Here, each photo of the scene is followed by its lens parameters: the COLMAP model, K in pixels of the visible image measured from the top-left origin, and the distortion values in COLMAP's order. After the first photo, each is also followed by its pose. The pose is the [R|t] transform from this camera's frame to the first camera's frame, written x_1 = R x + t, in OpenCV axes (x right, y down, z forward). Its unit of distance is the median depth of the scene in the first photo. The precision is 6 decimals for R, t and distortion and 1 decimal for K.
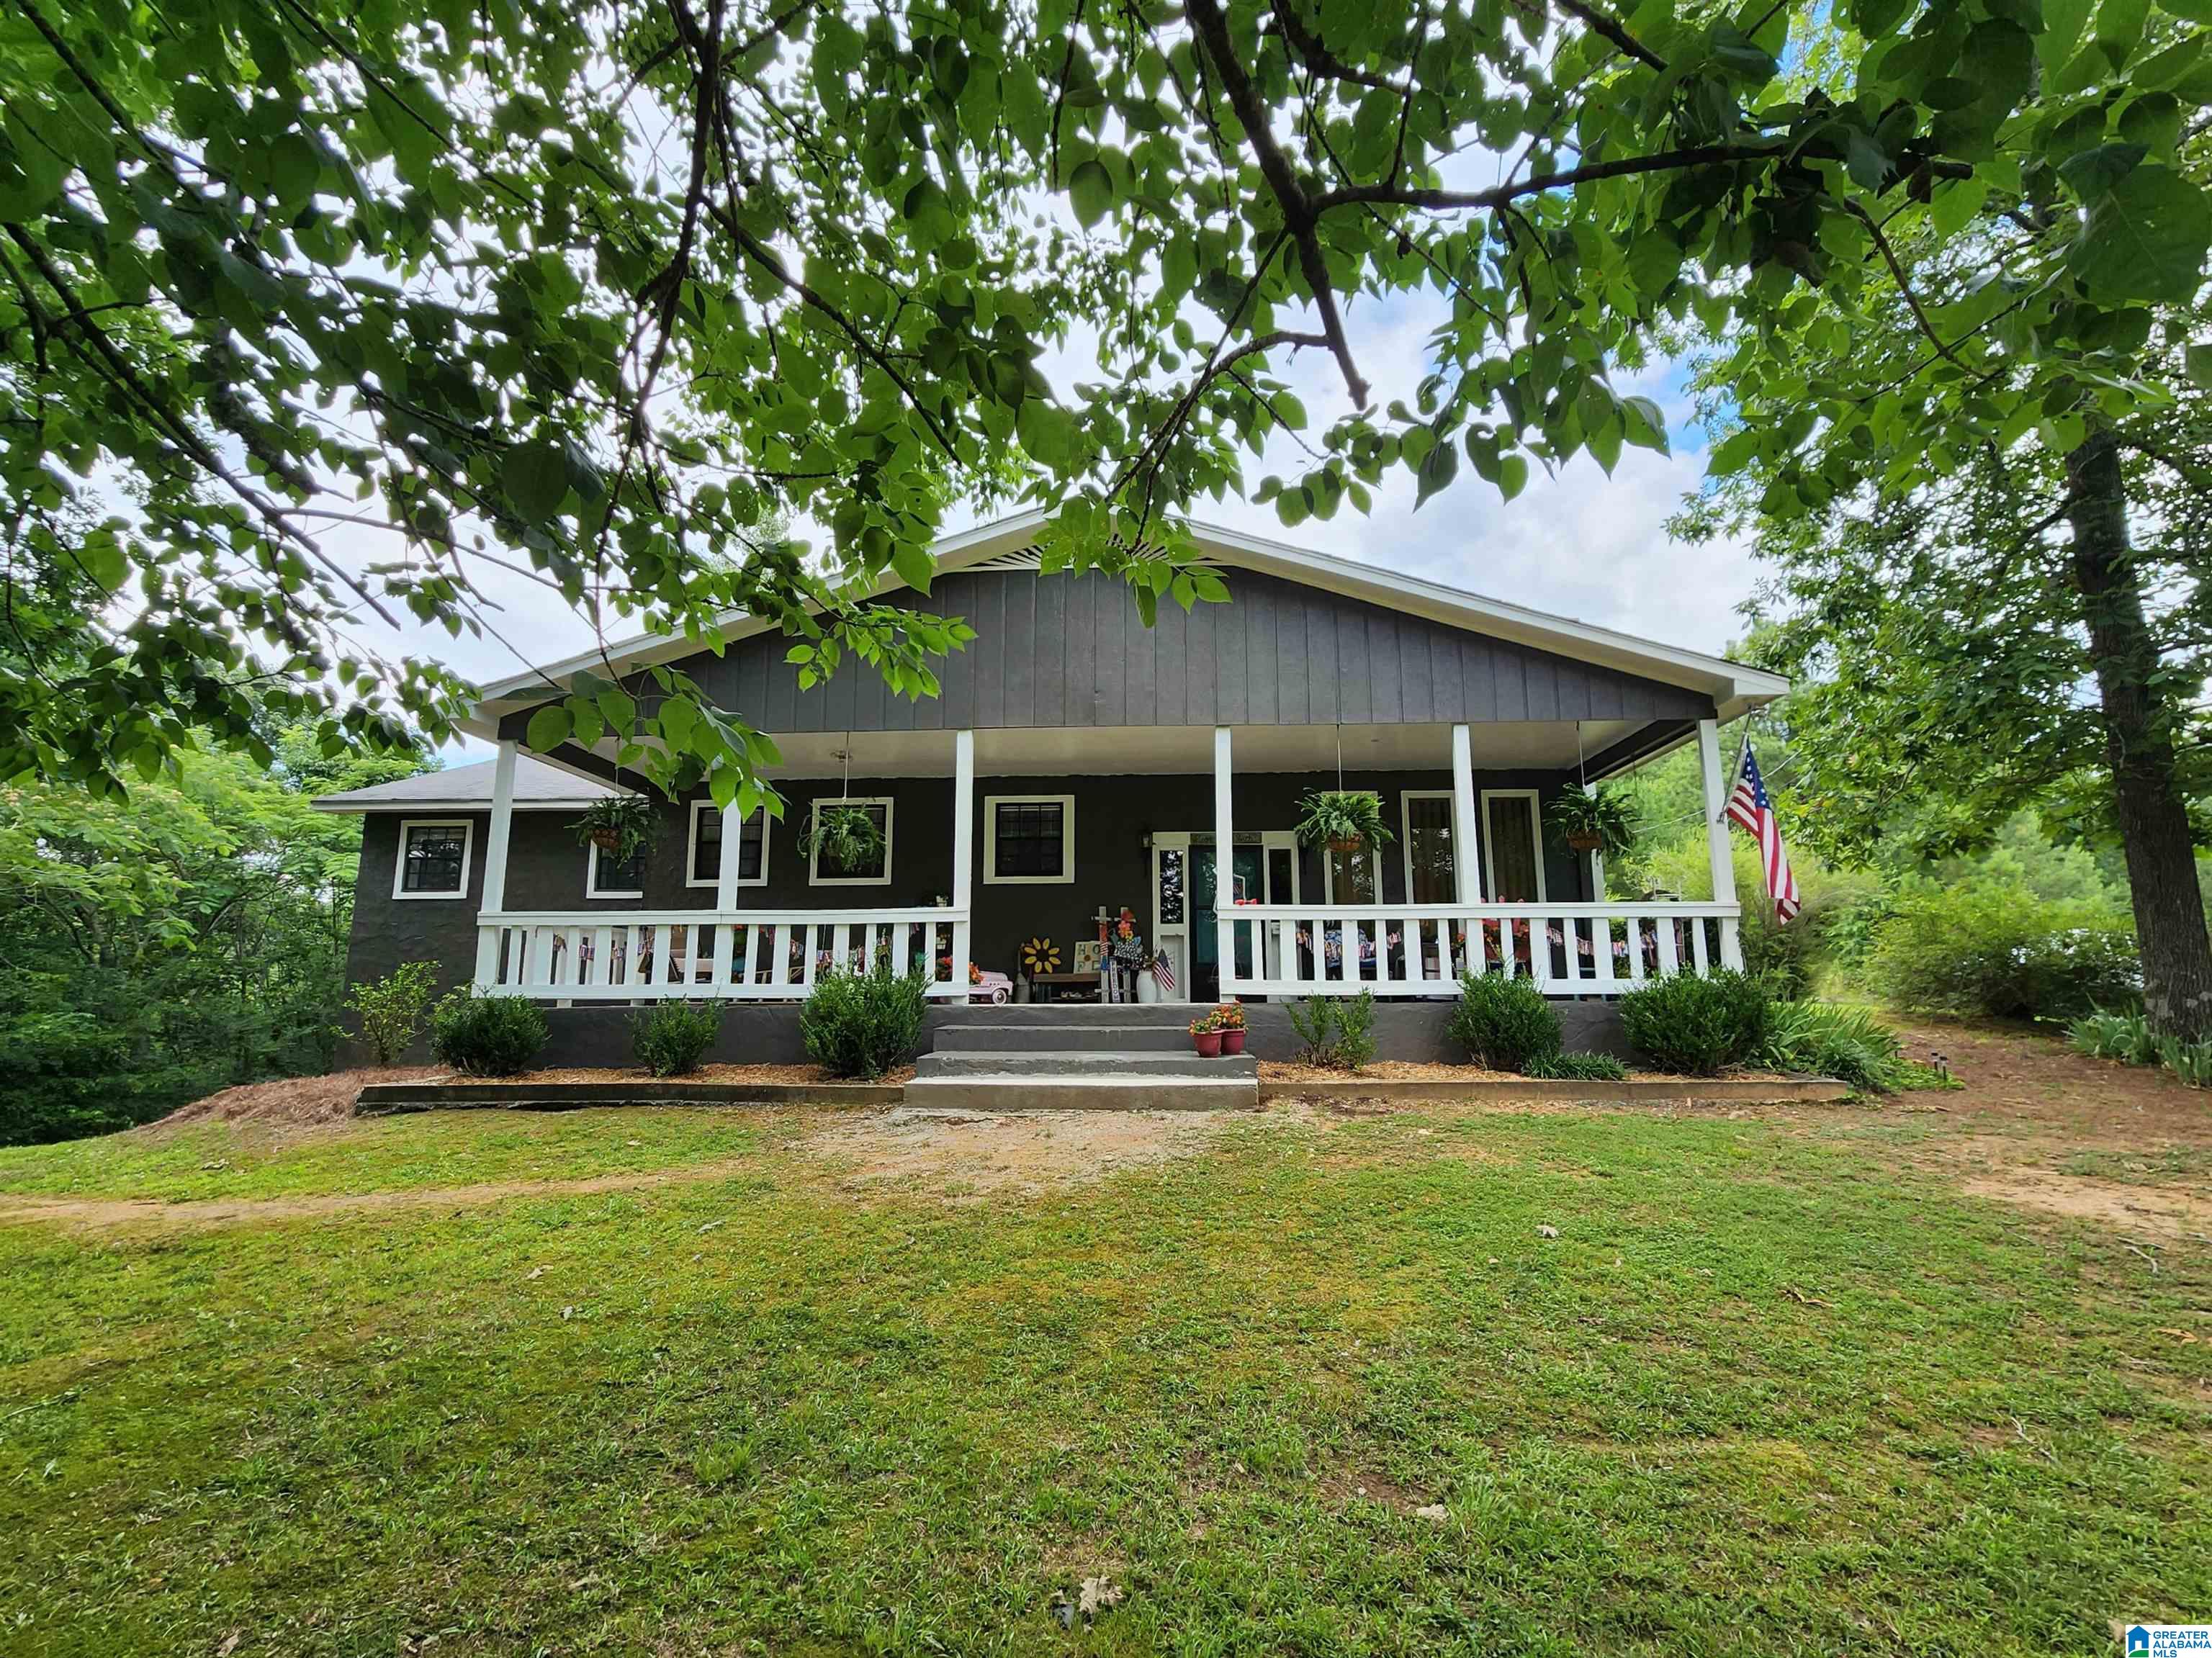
lens RADIAL K [[1005.2, 0, 1110.3], [0, 1005.2, 840.7], [0, 0, 1]] dist [0.001713, -0.000082]
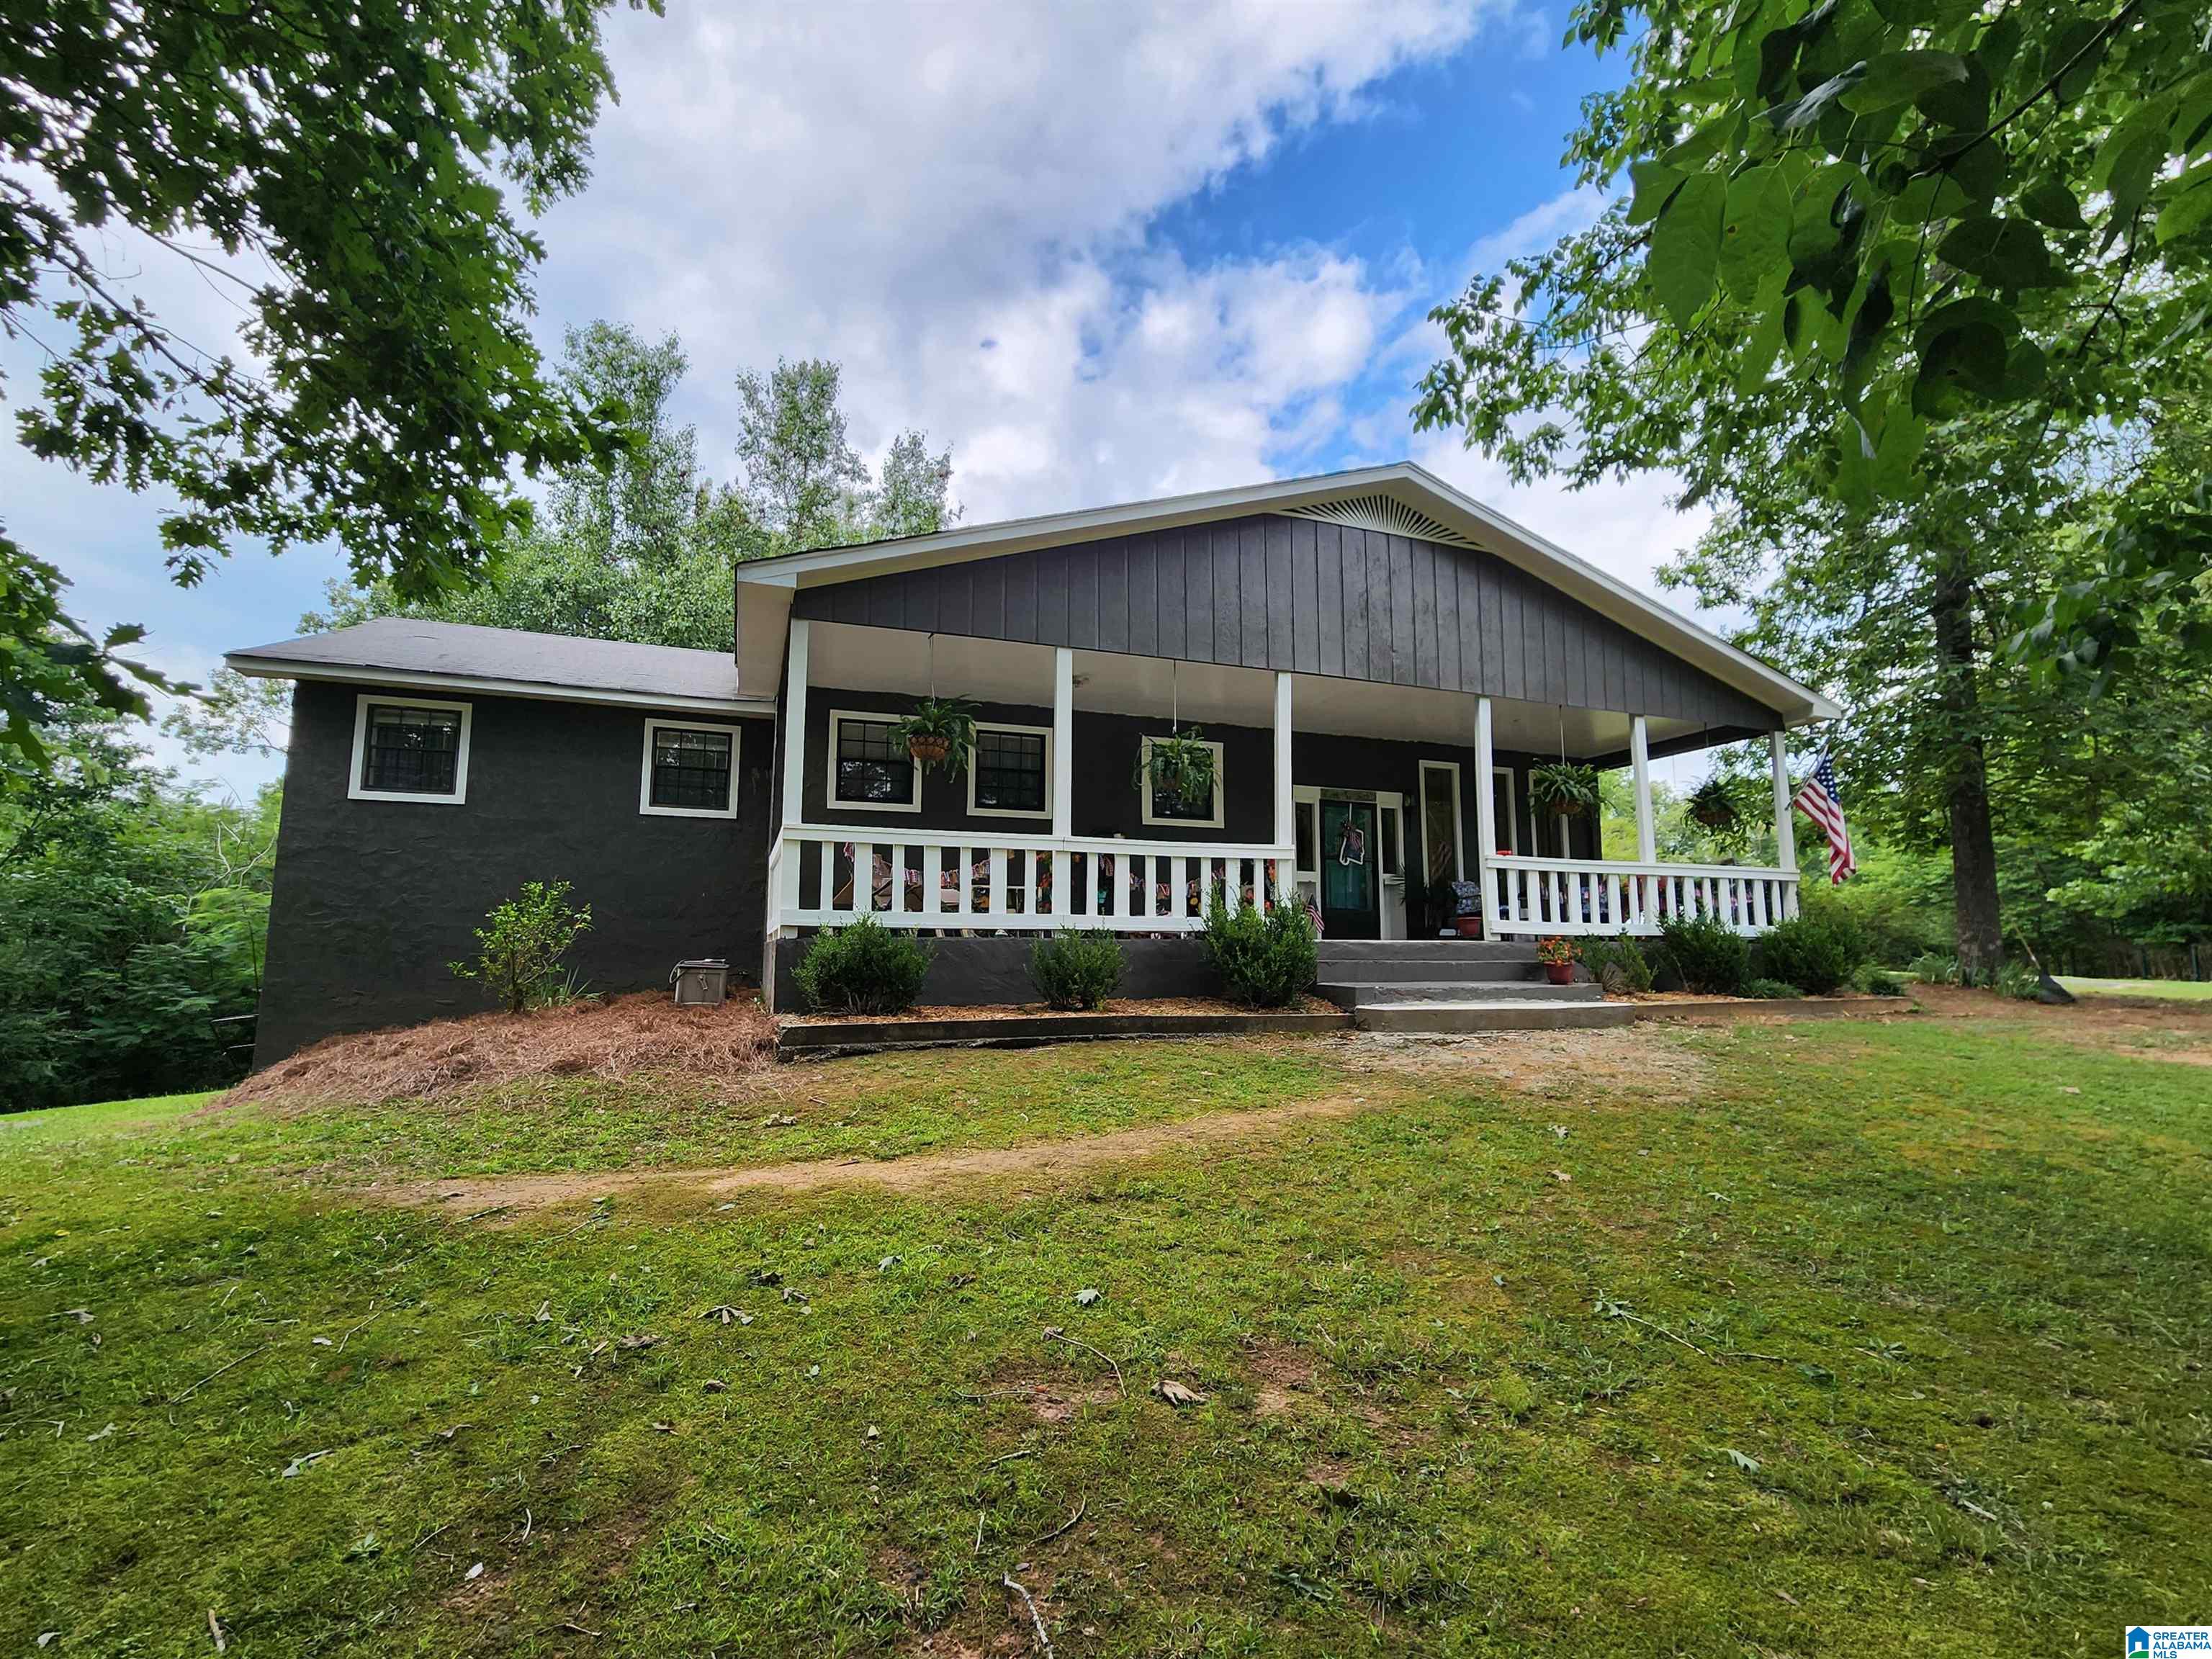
lens RADIAL K [[1005.3, 0, 1122.3], [0, 1005.3, 831.5], [0, 0, 1]] dist [0.001713, -0.000082]
pose [[0.916936, 0.054083, 0.395352, -0.713722], [-0.077315, 0.996077, 0.043054, 0.019651], [-0.391472, -0.070044, 0.917520, 0.110687]]
